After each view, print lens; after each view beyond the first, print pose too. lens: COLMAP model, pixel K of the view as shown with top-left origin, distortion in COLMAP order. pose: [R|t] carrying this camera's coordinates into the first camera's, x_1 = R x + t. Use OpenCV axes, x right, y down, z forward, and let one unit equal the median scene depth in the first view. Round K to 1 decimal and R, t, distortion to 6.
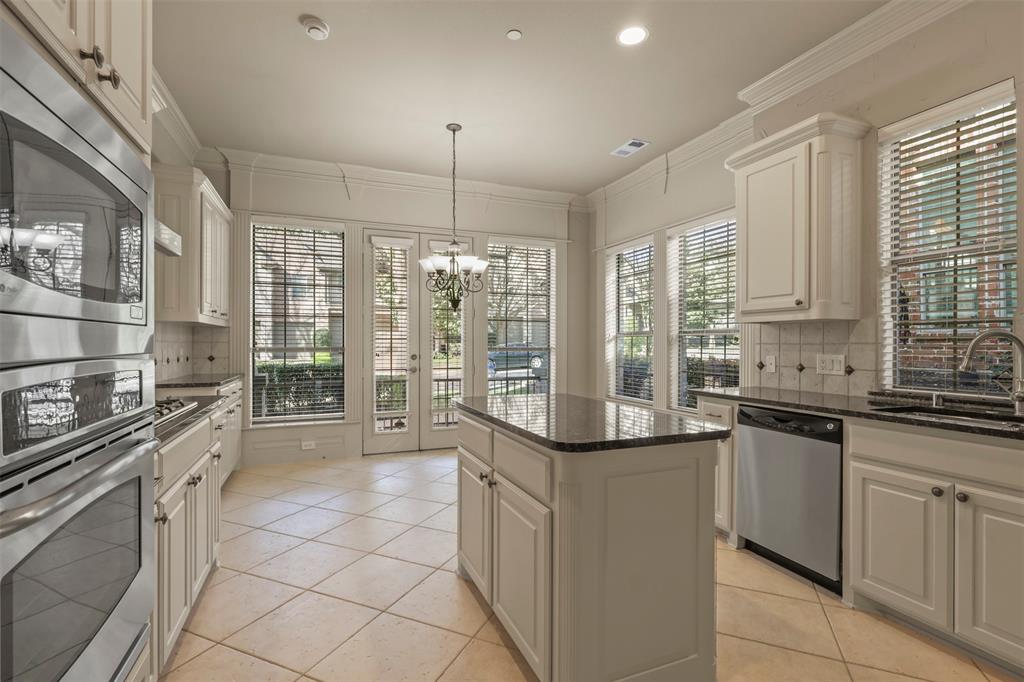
lens RADIAL K [[472.9, 0, 514.4], [0, 472.9, 342.8], [0, 0, 1]] dist [-0.001739, 0.000637]
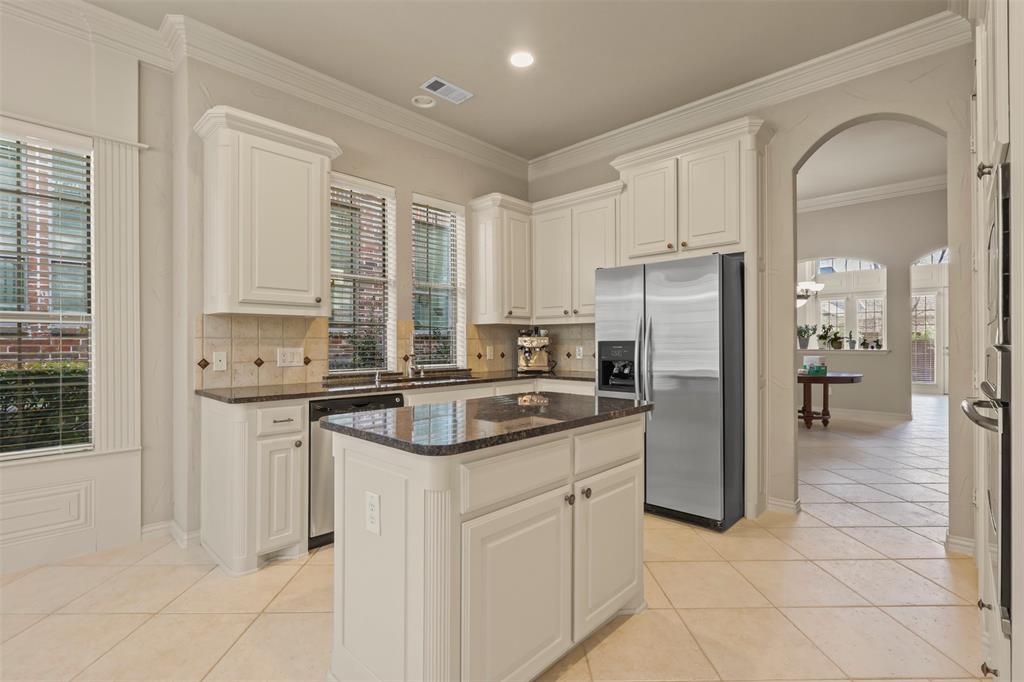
lens RADIAL K [[472.9, 0, 502.5], [0, 472.9, 344.0], [0, 0, 1]] dist [-0.001739, 0.000637]
pose [[-0.381585, 0.004408, 0.924323, -0.327894], [0.002951, 0.999989, -0.003550, 0.013182], [-0.924329, 0.001373, -0.381593, 0.603212]]
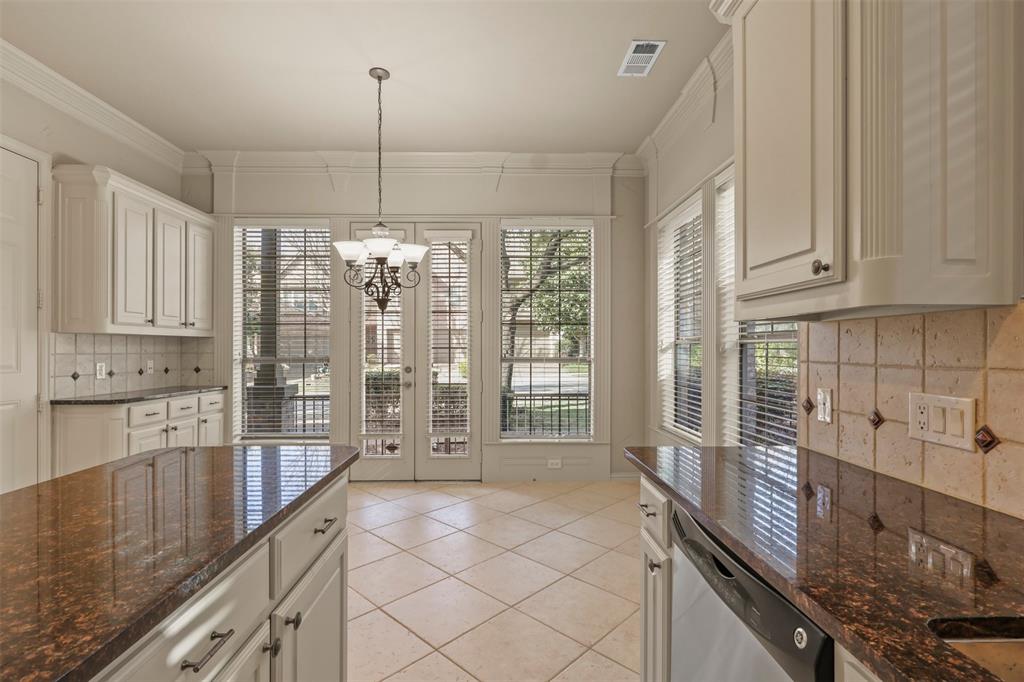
lens RADIAL K [[472.9, 0, 512.8], [0, 472.9, 345.6], [0, 0, 1]] dist [-0.001739, 0.000637]
pose [[0.936215, -0.004023, -0.351404, 0.294484], [0.002517, 0.999986, -0.004743, -0.009625], [0.351418, 0.003556, 0.936212, 0.310494]]
